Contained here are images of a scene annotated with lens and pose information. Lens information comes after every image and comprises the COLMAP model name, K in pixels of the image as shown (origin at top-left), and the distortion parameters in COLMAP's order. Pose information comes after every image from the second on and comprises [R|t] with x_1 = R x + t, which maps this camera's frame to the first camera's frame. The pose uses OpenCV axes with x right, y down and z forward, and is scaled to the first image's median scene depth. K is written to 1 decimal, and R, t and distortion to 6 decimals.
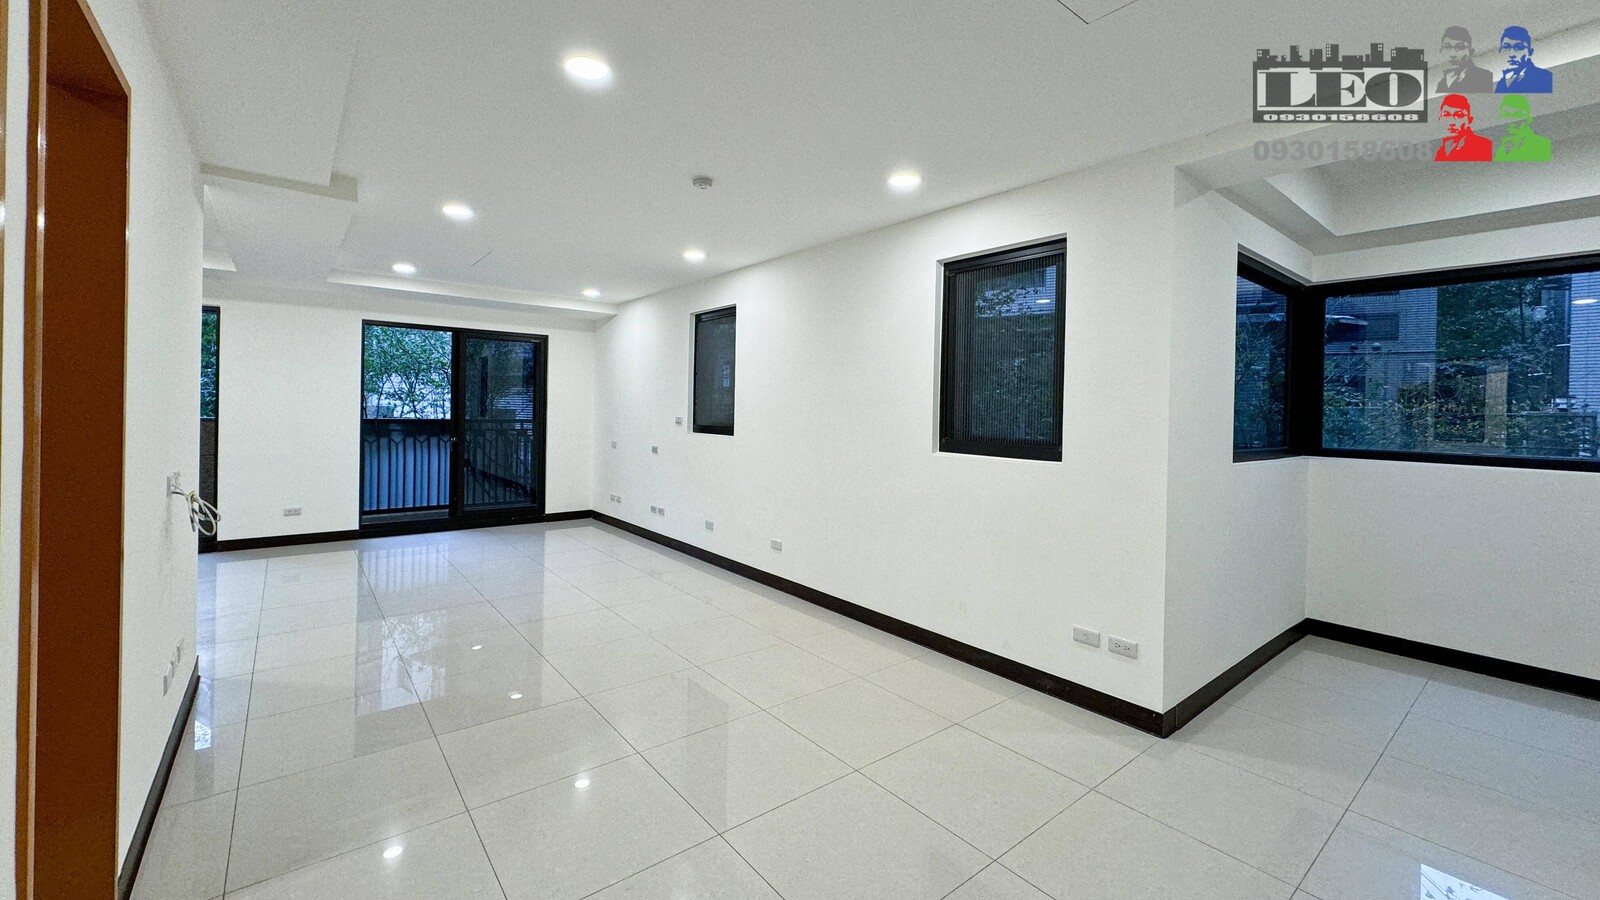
lens RADIAL K [[640.8, 0, 799.8], [0, 640.8, 415.5], [0, 0, 1]] dist [-0.001034, 0.000984]
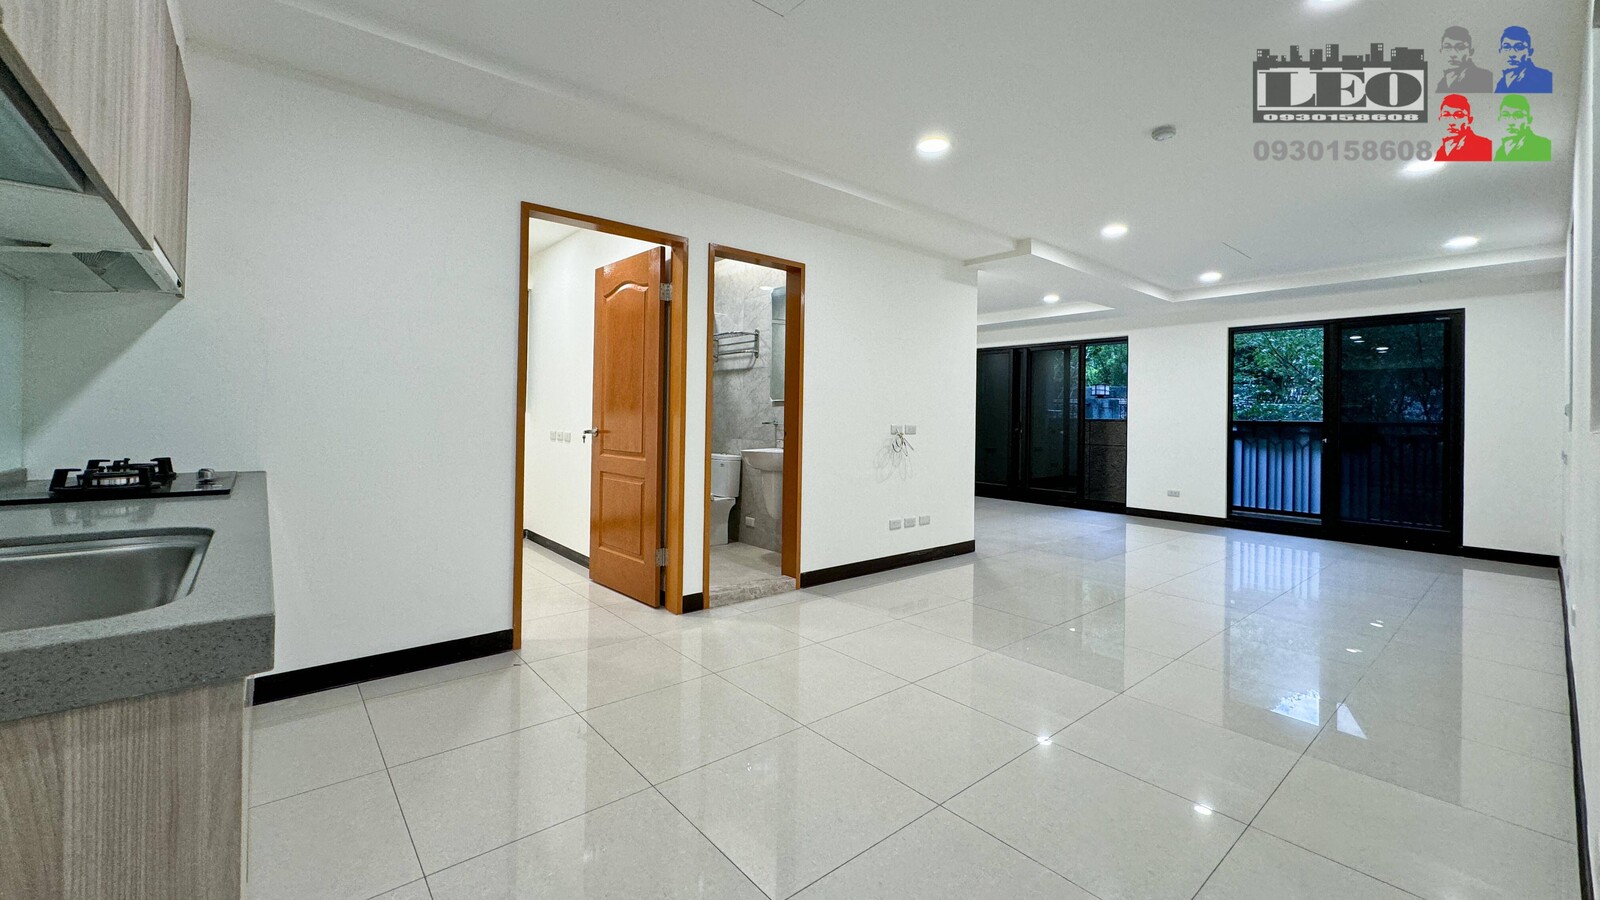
lens RADIAL K [[640.8, 0, 807.1], [0, 640.8, 411.8], [0, 0, 1]] dist [-0.001034, 0.000984]
pose [[0.023249, -0.027865, -0.999341, 0.368967], [-0.022525, 0.999343, -0.028389, 0.038729], [0.999476, 0.023170, 0.022606, 0.231460]]
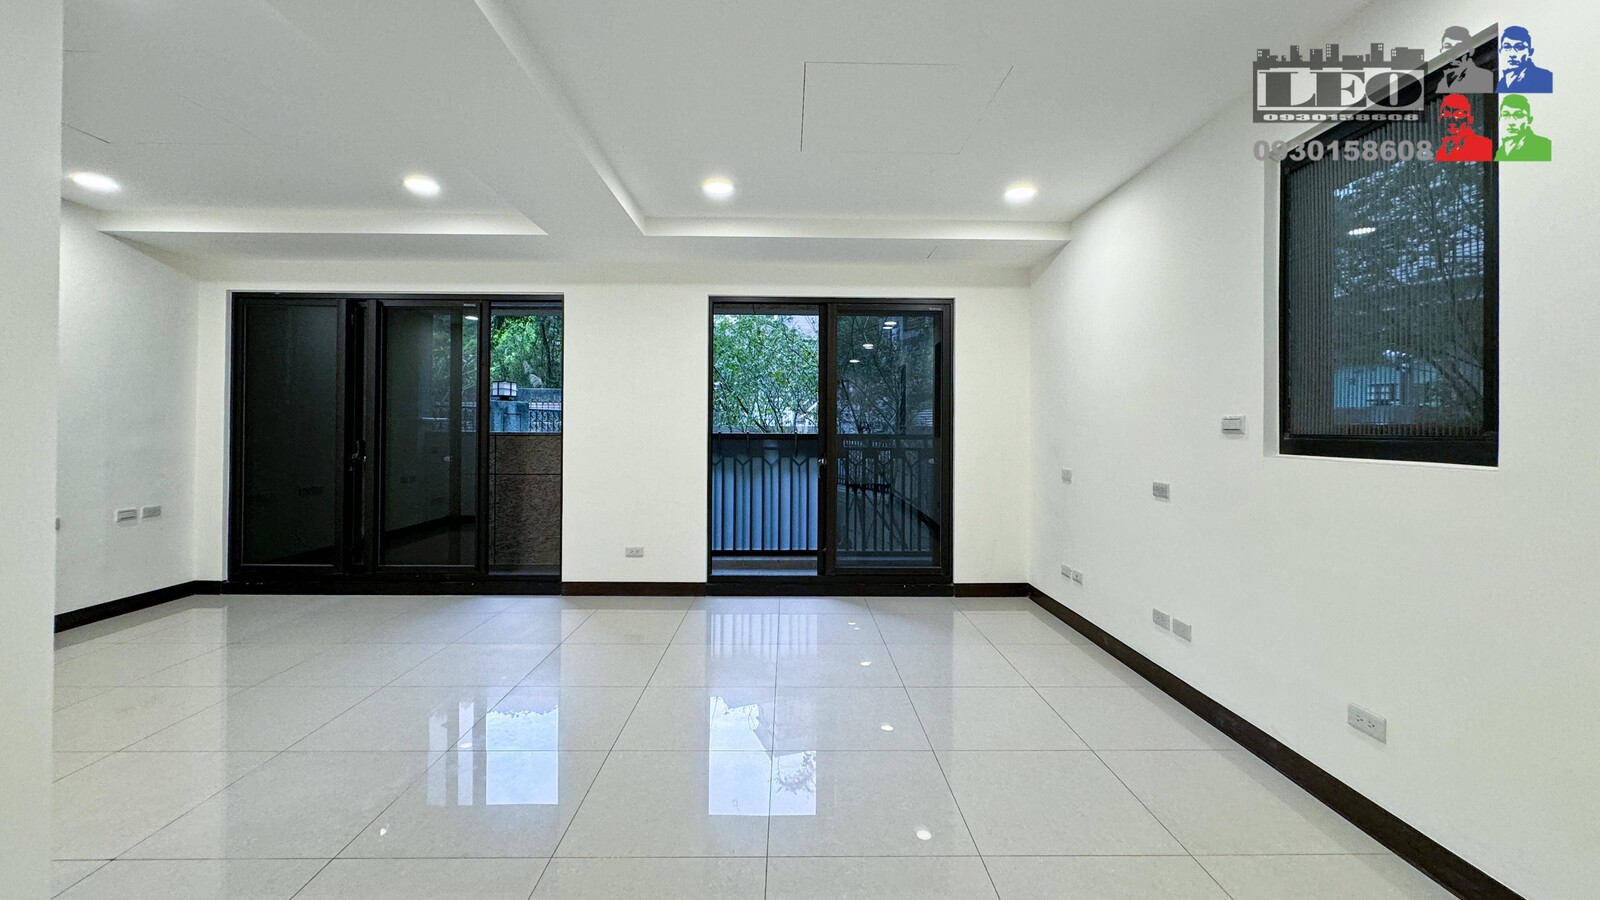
lens RADIAL K [[640.8, 0, 788.5], [0, 640.8, 425.7], [0, 0, 1]] dist [-0.001034, 0.000984]
pose [[0.776802, -0.018629, -0.629469, -0.136565], [0.005501, 0.999725, -0.022797, 0.014430], [0.629720, 0.014246, 0.776691, 0.446987]]
